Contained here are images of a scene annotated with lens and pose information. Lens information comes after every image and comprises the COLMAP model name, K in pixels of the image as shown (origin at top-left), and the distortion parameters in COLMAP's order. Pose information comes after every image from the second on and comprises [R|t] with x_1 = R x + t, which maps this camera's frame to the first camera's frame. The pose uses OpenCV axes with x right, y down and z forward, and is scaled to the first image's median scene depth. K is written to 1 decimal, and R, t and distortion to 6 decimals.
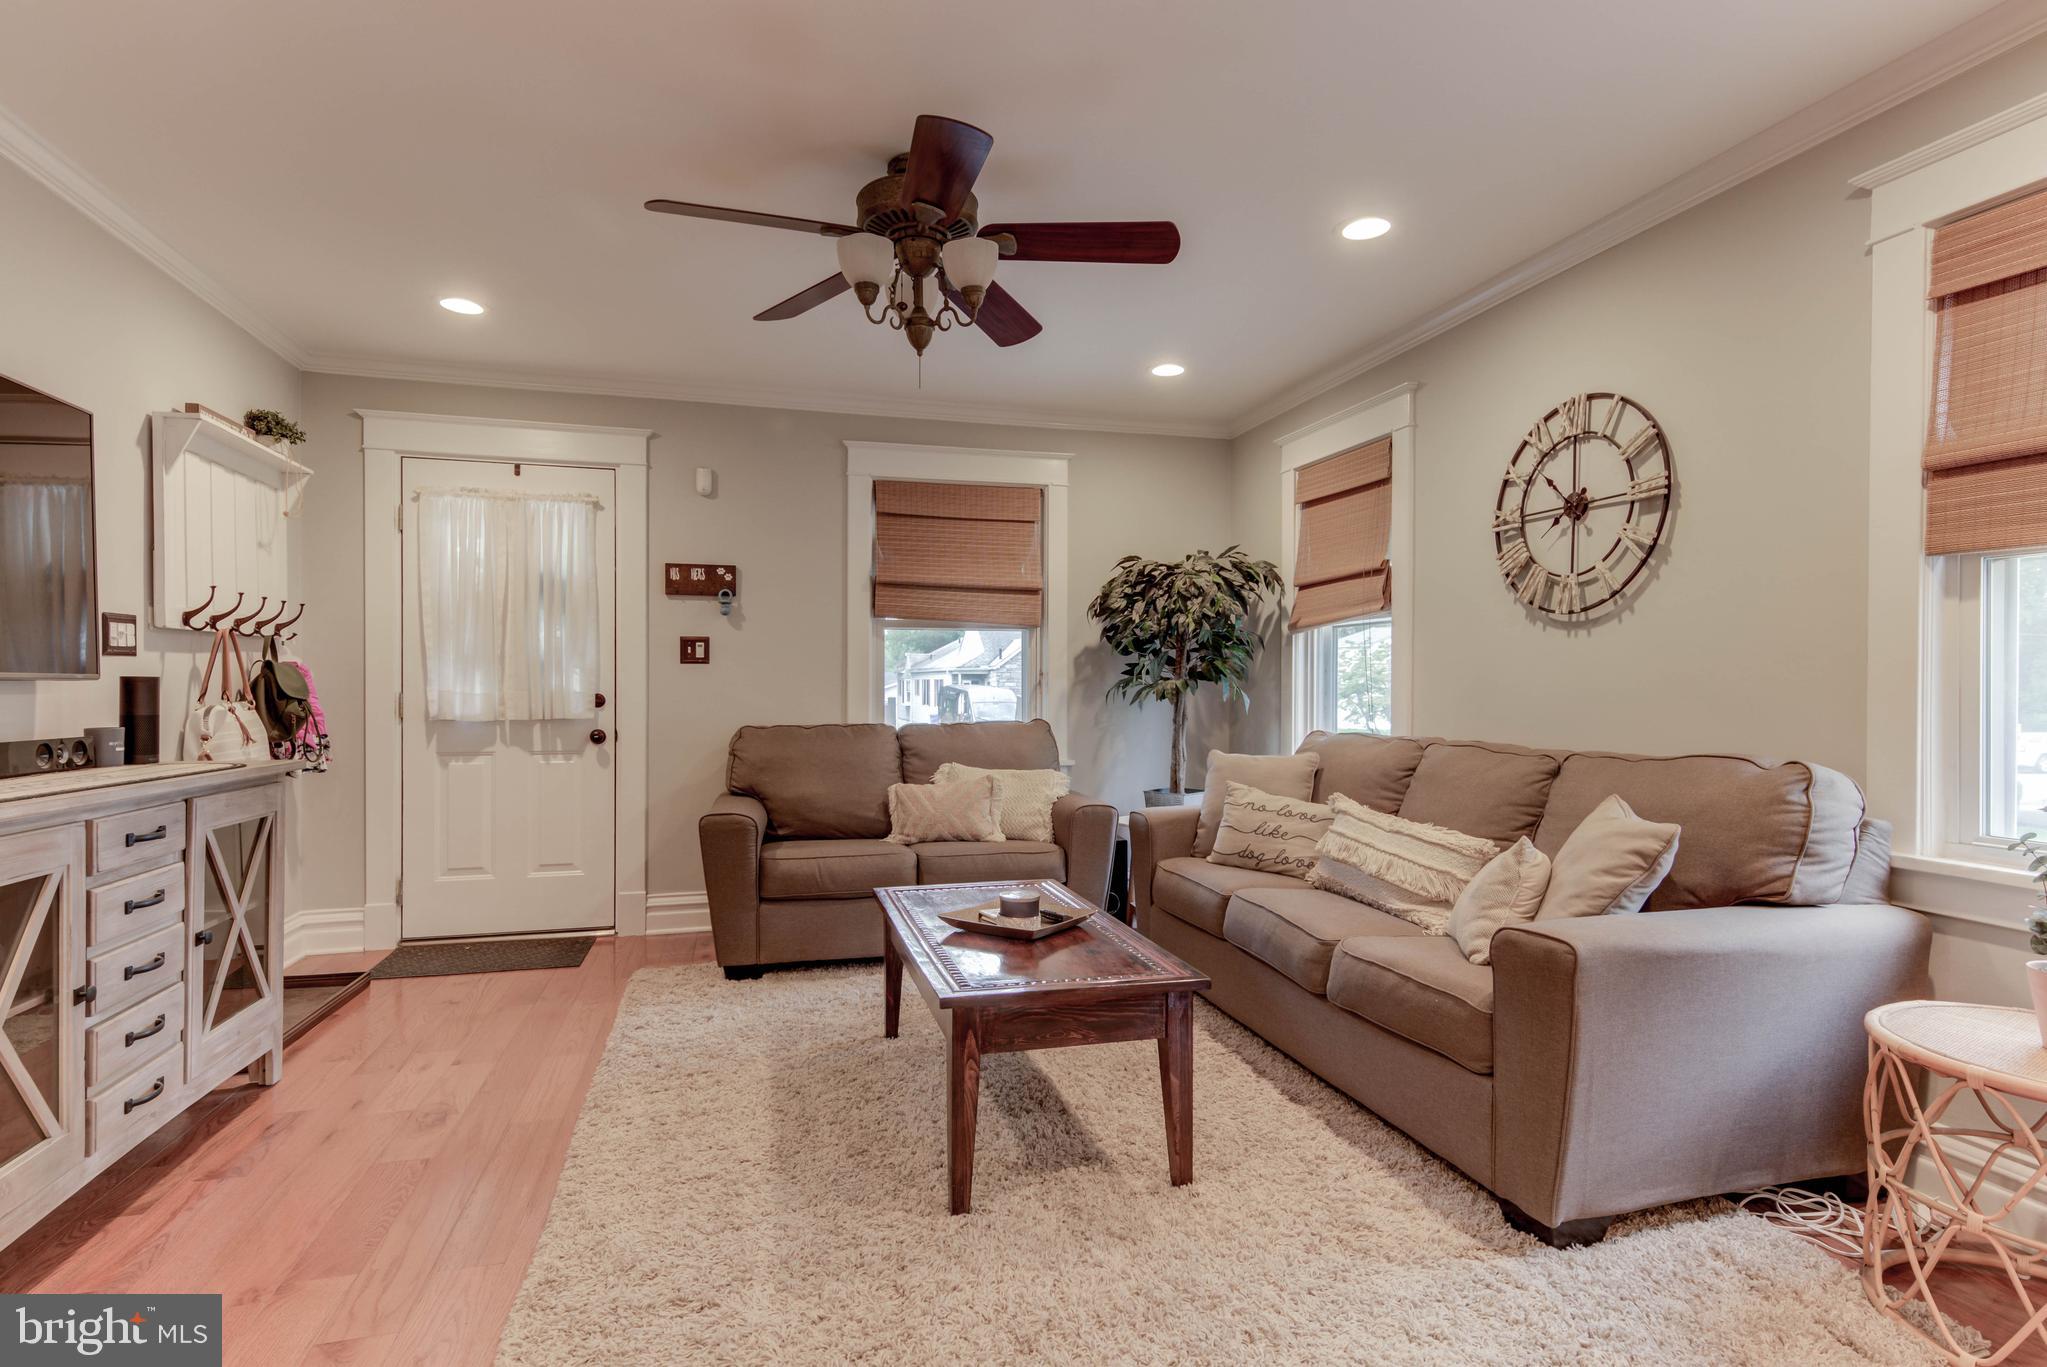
lens RADIAL K [[1025.7, 0, 1021.6], [0, 1025.7, 689.7], [0, 0, 1]] dist [0.024078, -0.008972]
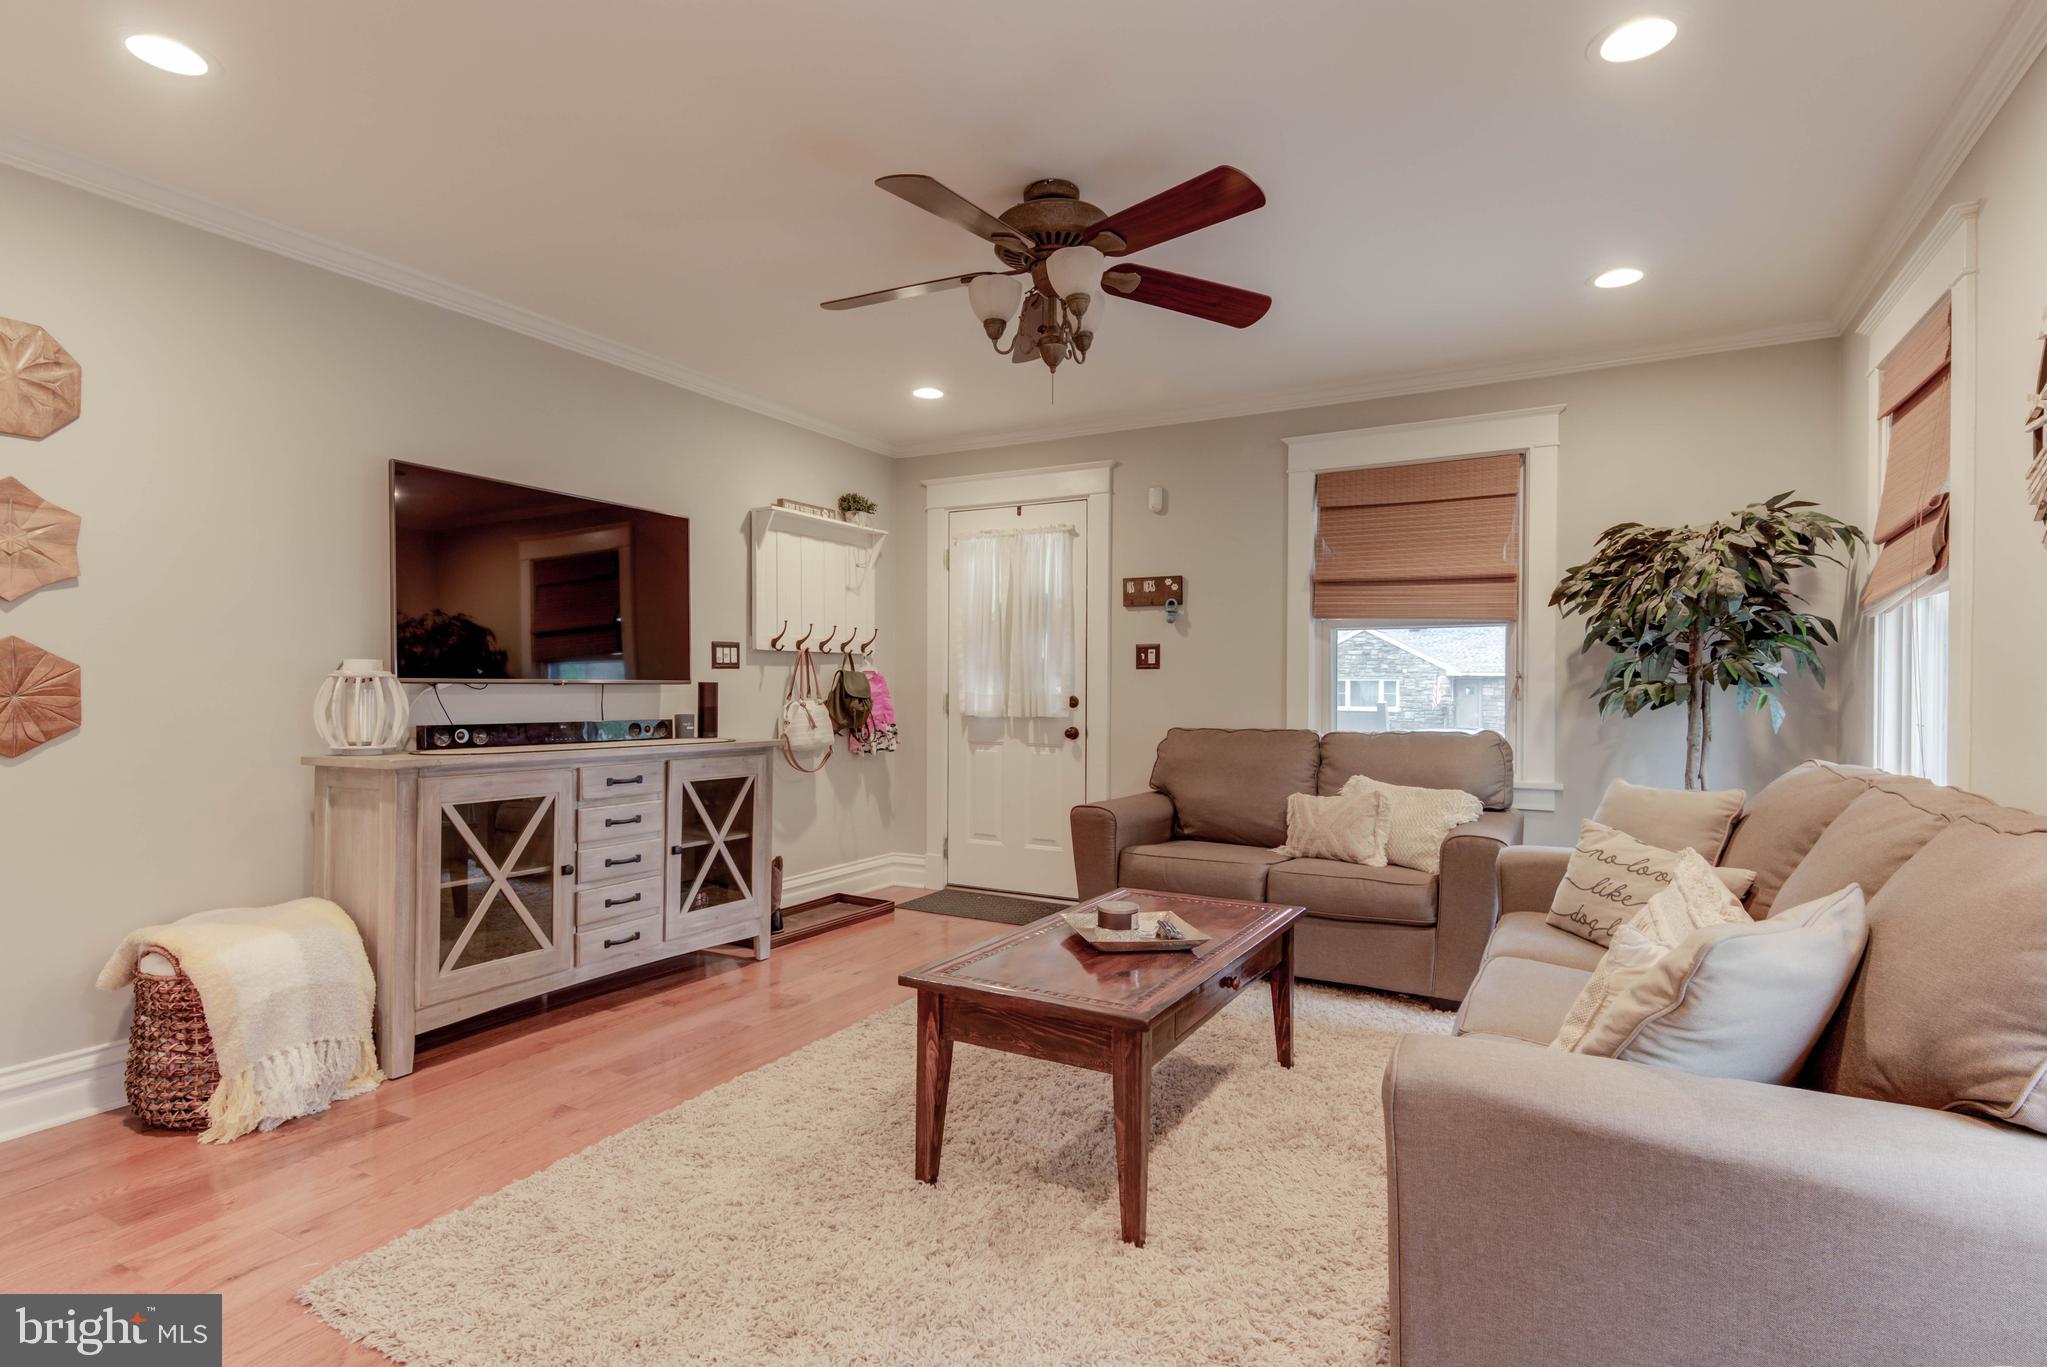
lens RADIAL K [[1025.7, 0, 1021.6], [0, 1025.7, 689.7], [0, 0, 1]] dist [0.024078, -0.008972]
pose [[0.713262, 0.004102, -0.700885, 0.366505], [-0.006223, 0.999981, -0.000481, -0.002330], [0.700870, 0.004705, 0.713274, 0.143968]]
